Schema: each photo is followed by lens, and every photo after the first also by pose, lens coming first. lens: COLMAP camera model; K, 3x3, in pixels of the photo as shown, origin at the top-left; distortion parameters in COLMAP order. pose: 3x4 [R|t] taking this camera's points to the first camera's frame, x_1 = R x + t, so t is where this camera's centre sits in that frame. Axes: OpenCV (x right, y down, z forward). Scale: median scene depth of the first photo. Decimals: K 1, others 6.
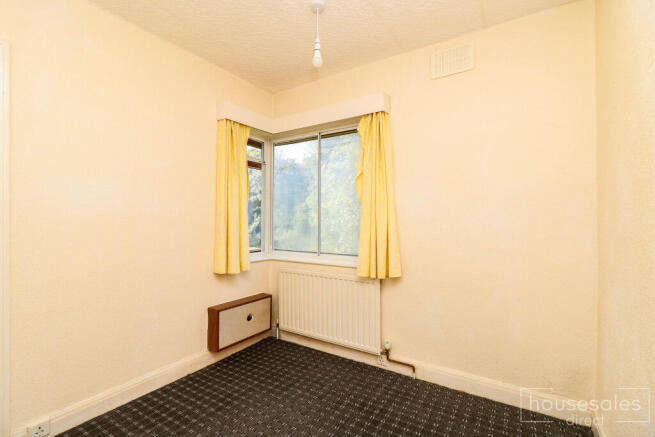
lens RADIAL K [[302.5, 0, 327.7], [0, 302.5, 219.2], [0, 0, 1]] dist [0.003117, 0.000197]
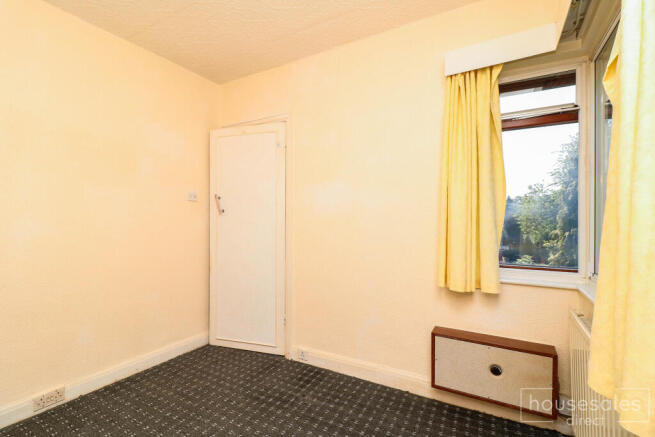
lens RADIAL K [[302.5, 0, 328.3], [0, 302.5, 220.8], [0, 0, 1]] dist [0.003117, 0.000197]
pose [[0.064059, -0.006198, -0.997927, 0.386739], [0.000797, 0.999981, -0.006159, 0.022641], [0.997946, -0.000401, 0.064062, 0.687228]]
